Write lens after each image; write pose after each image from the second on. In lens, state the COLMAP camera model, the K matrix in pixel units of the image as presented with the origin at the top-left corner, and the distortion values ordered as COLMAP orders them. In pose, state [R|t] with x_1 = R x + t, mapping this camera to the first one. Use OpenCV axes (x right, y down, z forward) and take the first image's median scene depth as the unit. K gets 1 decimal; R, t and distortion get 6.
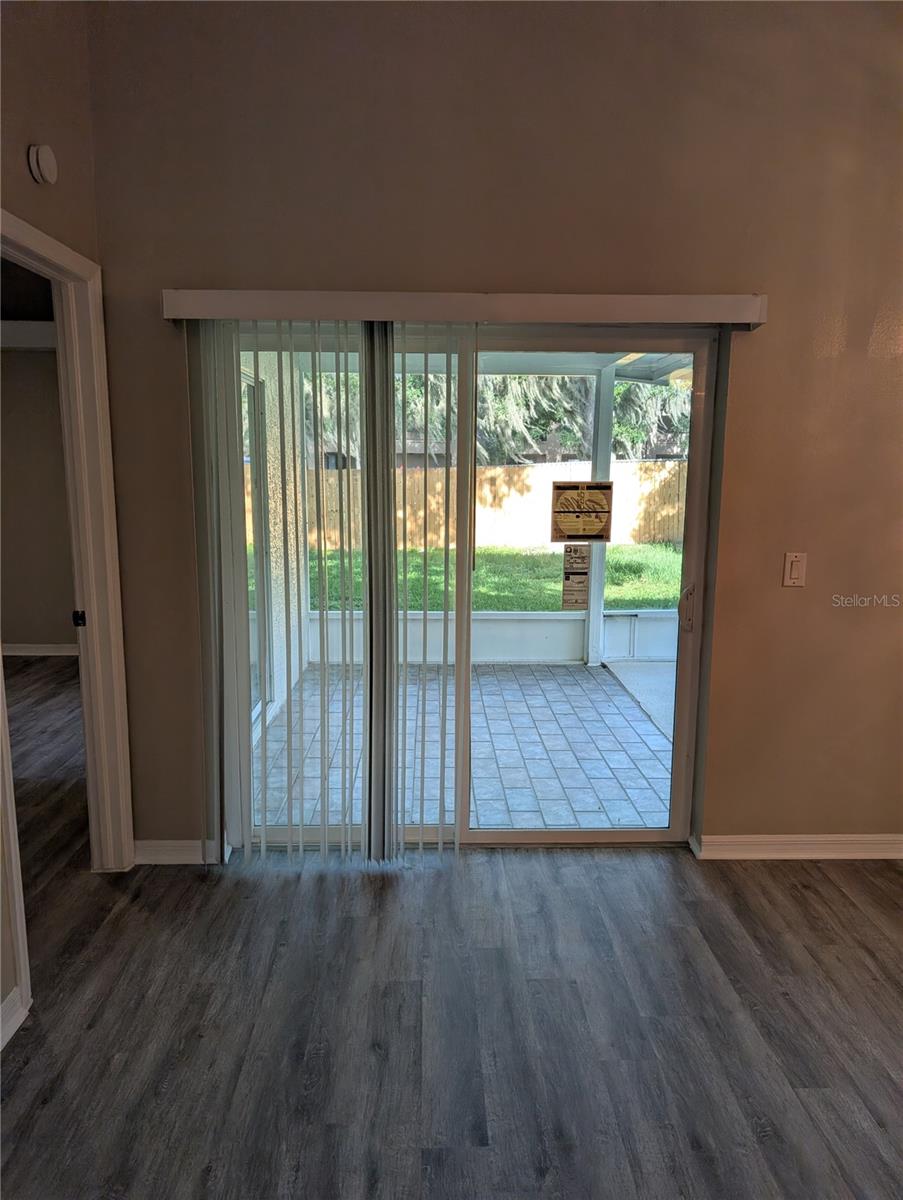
lens RADIAL K [[862.7, 0, 450.8], [0, 862.7, 594.2], [0, 0, 1]] dist [0.018036, -0.009635]
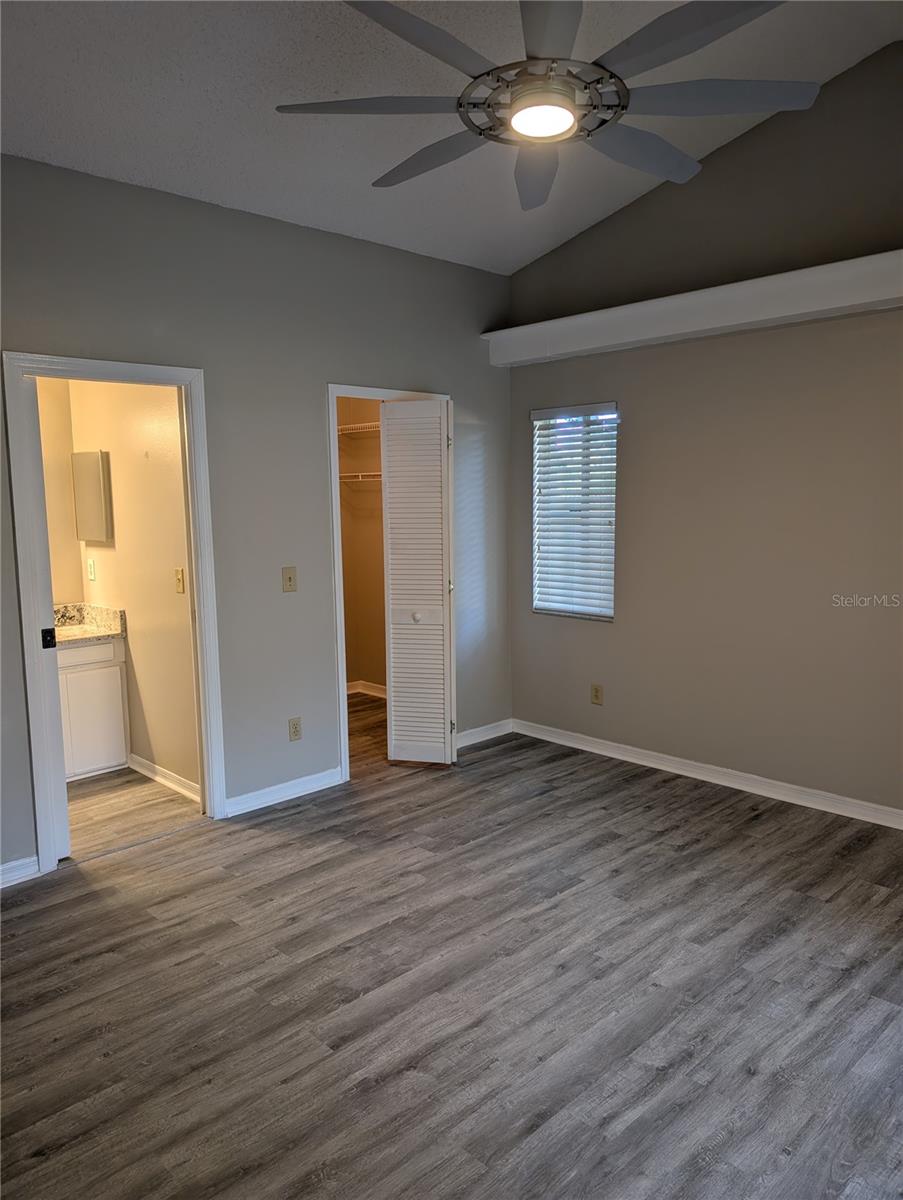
lens RADIAL K [[862.7, 0, 450.8], [0, 862.7, 594.2], [0, 0, 1]] dist [0.018036, -0.009635]
pose [[0.672761, 0.066097, -0.736902, -0.229988], [-0.087836, 0.996093, 0.009155, -0.082107], [0.734628, 0.058567, 0.675938, 0.503025]]
